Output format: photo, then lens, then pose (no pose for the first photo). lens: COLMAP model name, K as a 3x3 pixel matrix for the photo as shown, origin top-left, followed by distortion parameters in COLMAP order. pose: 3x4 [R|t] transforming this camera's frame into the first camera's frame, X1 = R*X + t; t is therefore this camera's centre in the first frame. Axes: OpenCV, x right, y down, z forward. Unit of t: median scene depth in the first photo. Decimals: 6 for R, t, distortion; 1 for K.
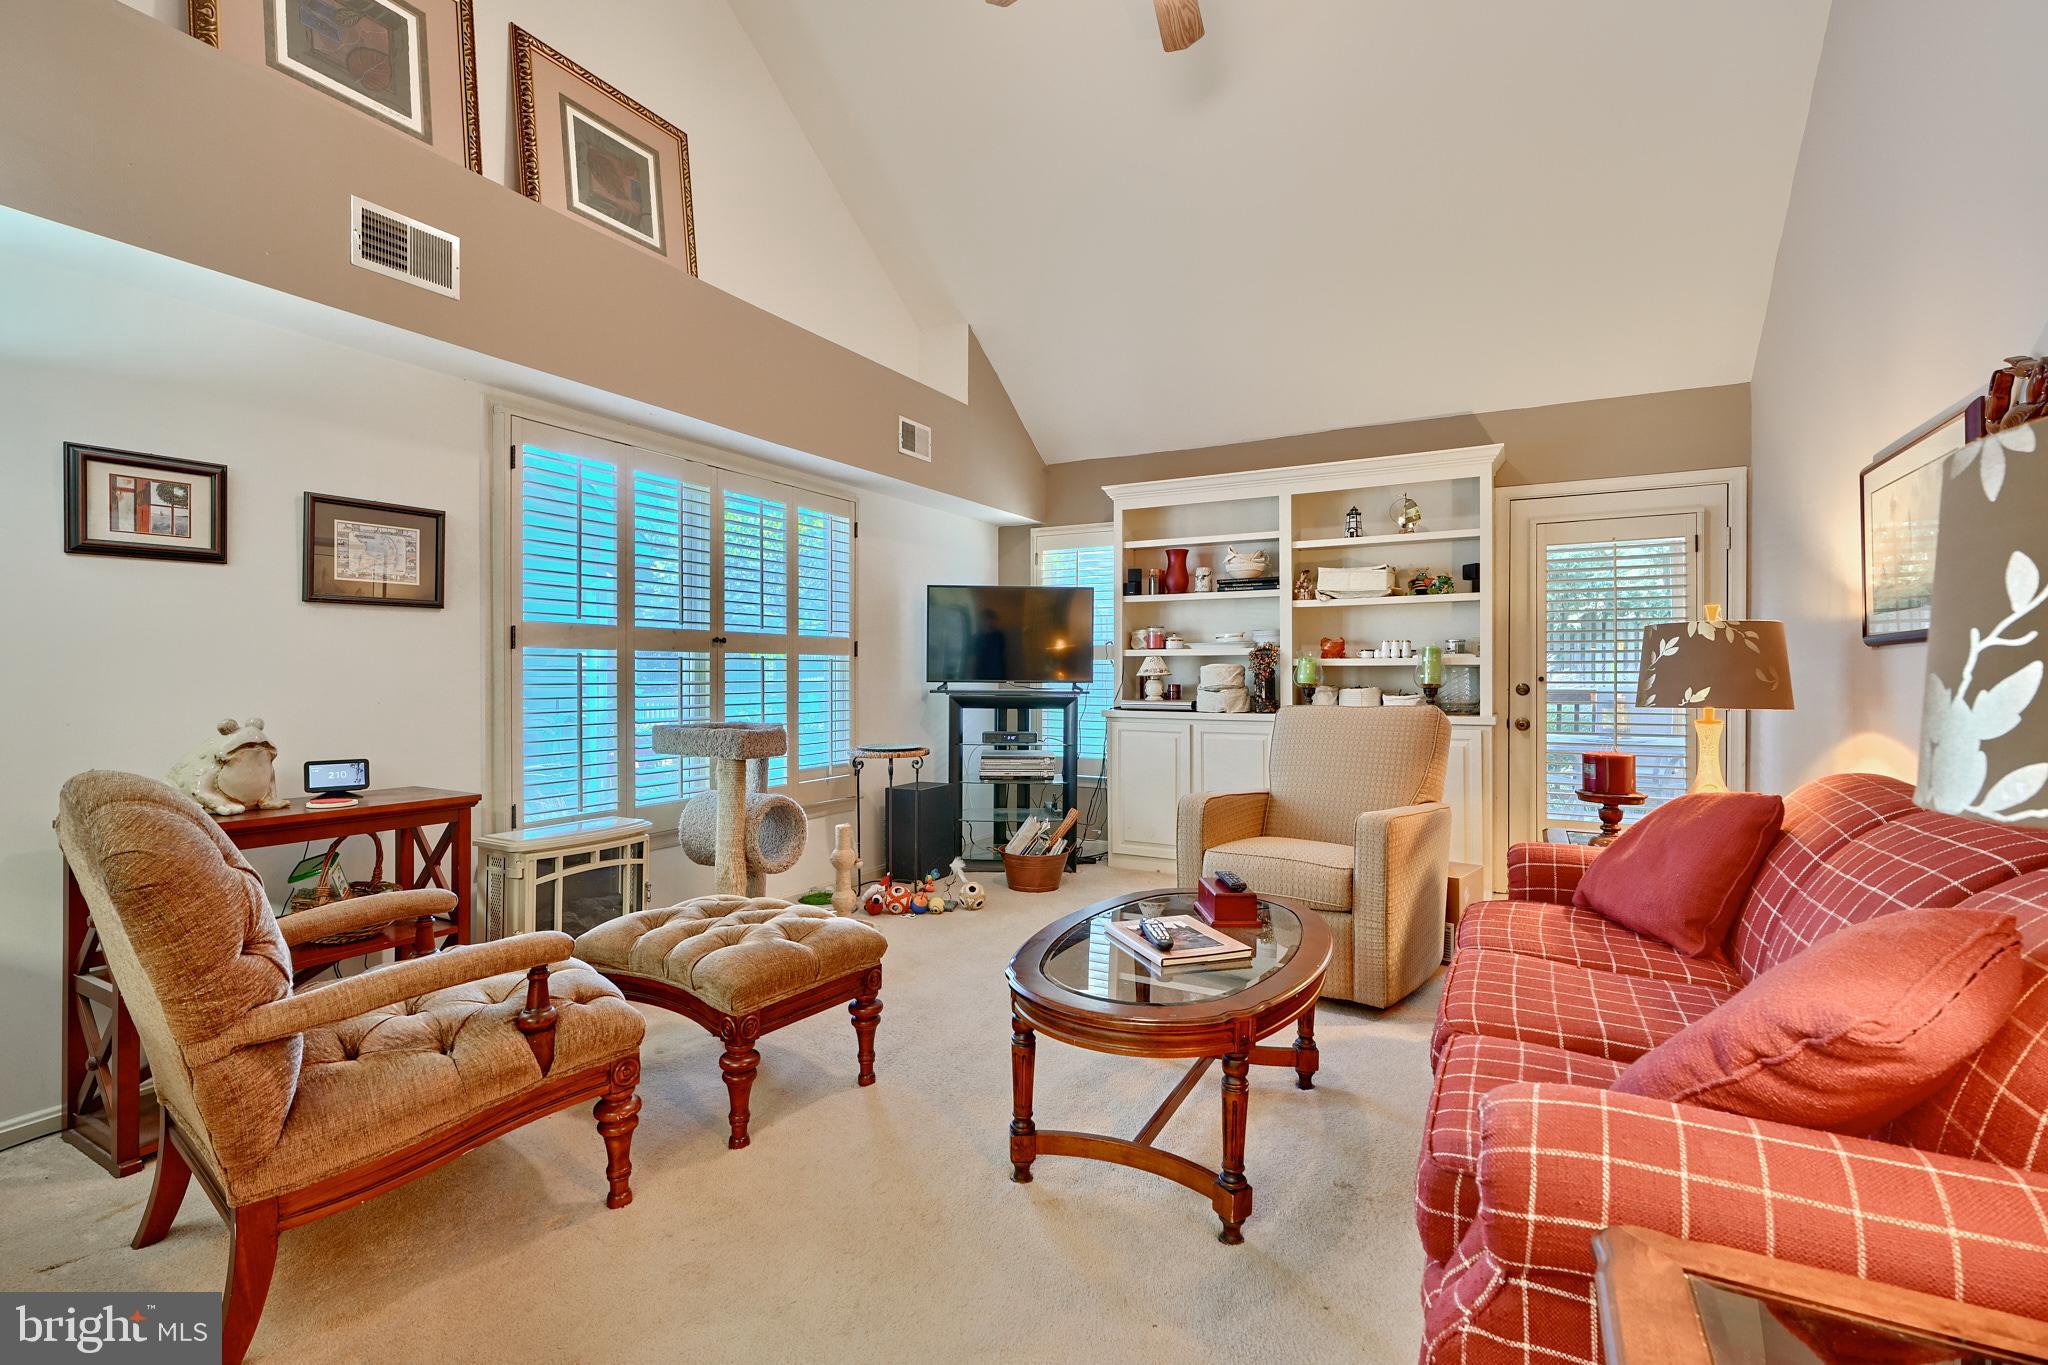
lens RADIAL K [[934.9, 0, 1026.3], [0, 934.9, 672.6], [0, 0, 1]] dist [0.000463, 0.001977]
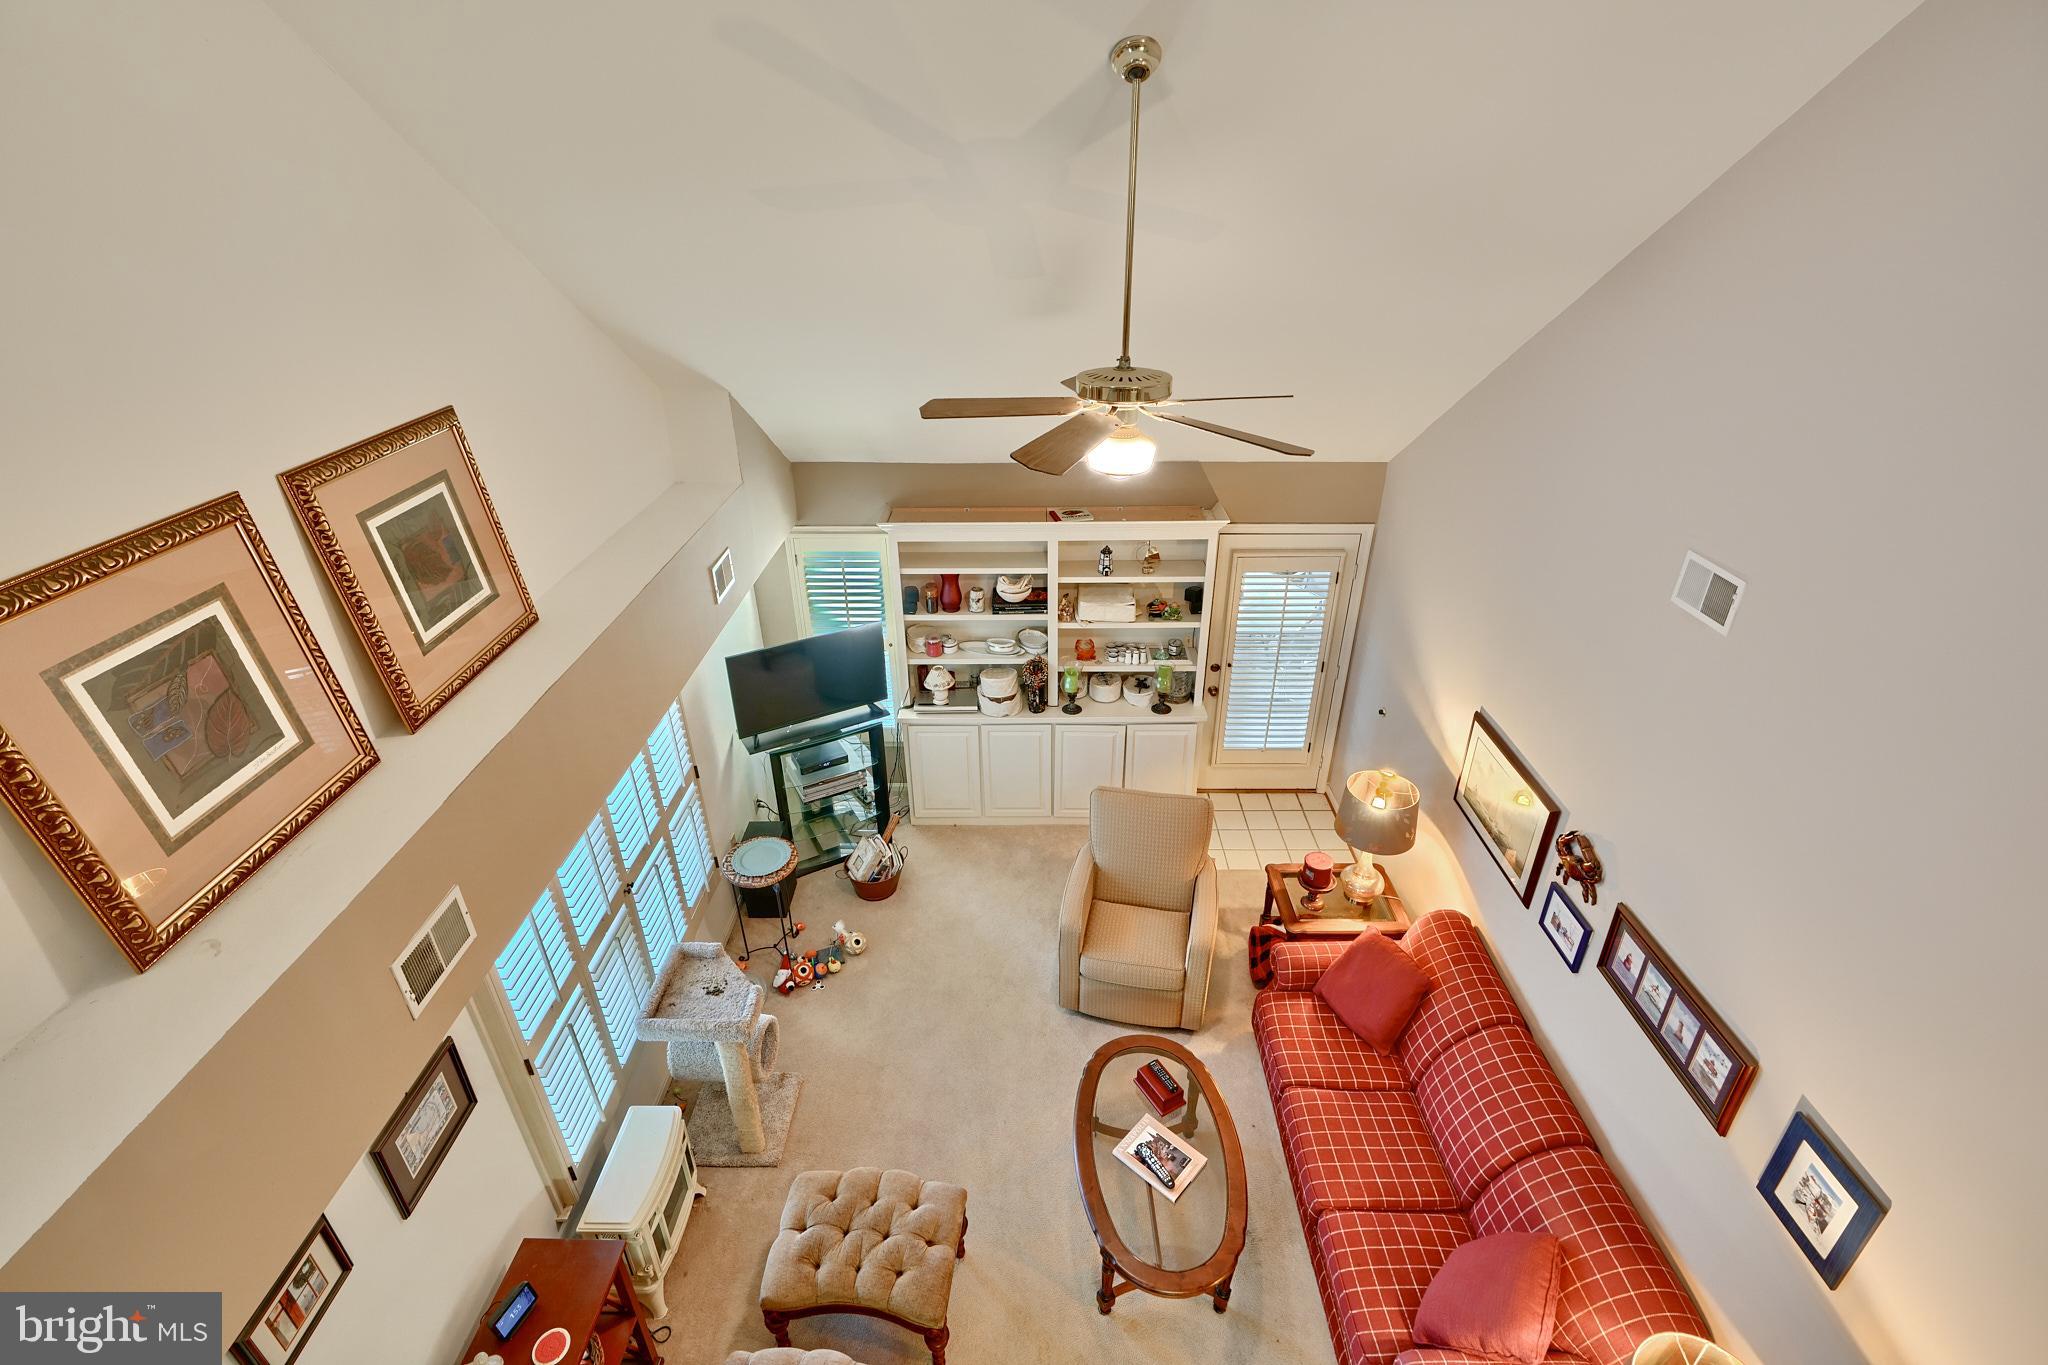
lens RADIAL K [[934.9, 0, 1032.9], [0, 934.9, 679.3], [0, 0, 1]] dist [0.000463, 0.001977]
pose [[0.884027, -0.226948, 0.408644, -0.250227], [0.007624, 0.881111, 0.472847, -0.591767], [-0.467373, -0.414894, 0.780657, 0.062844]]
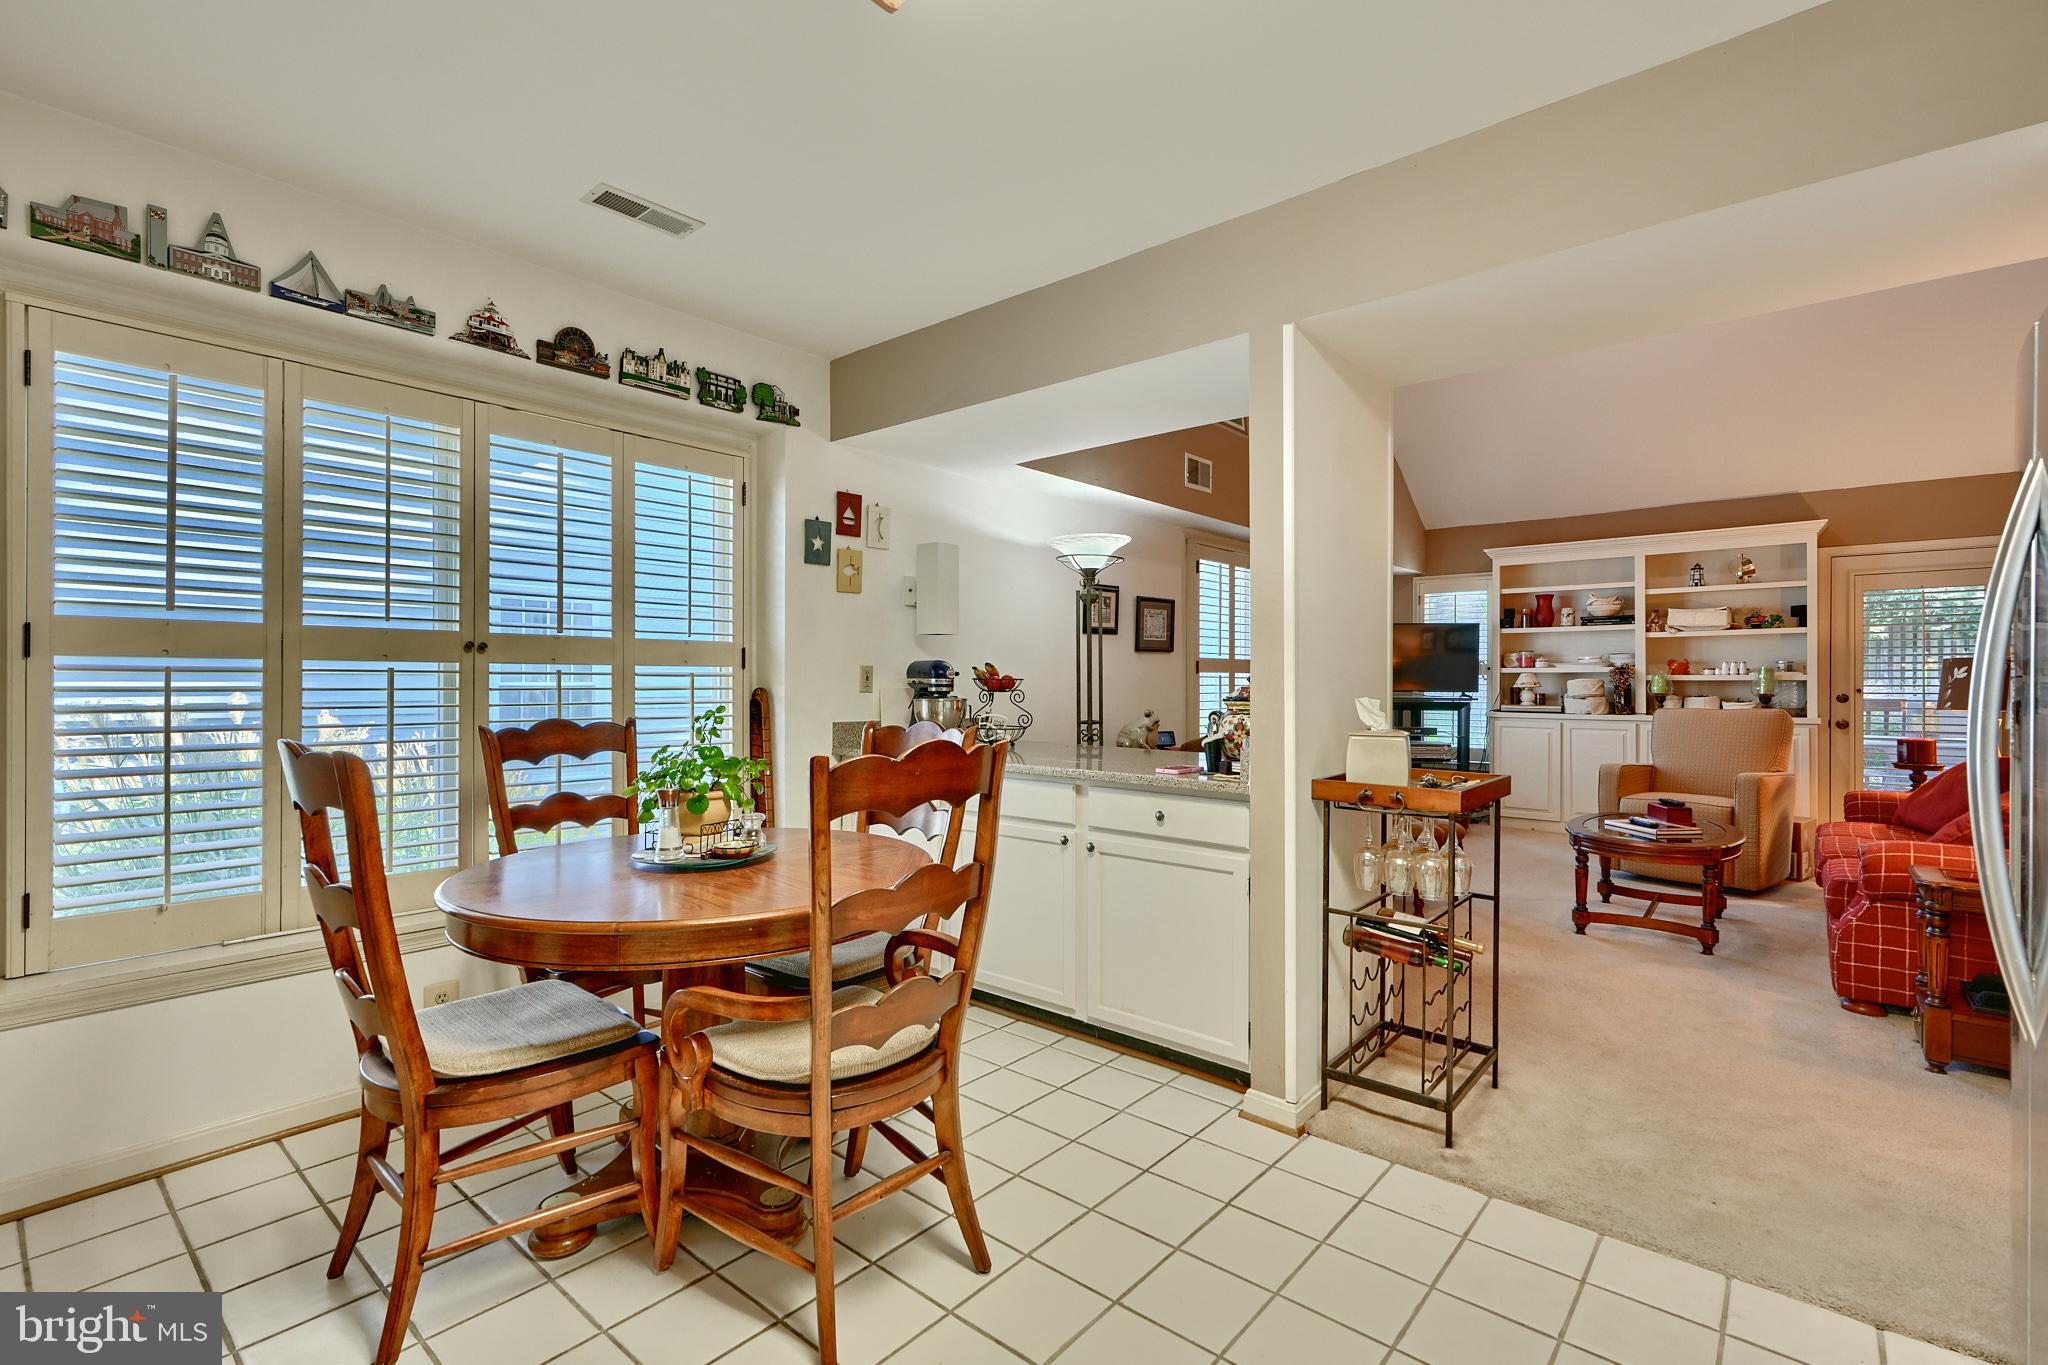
lens RADIAL K [[934.9, 0, 1026.3], [0, 934.9, 679.3], [0, 0, 1]] dist [0.000463, 0.001977]
pose [[0.978646, -0.000055, -0.205553, -0.329020], [0.000282, 0.999999, 0.001075, -0.010504], [0.205553, -0.001110, 0.978645, -0.538723]]
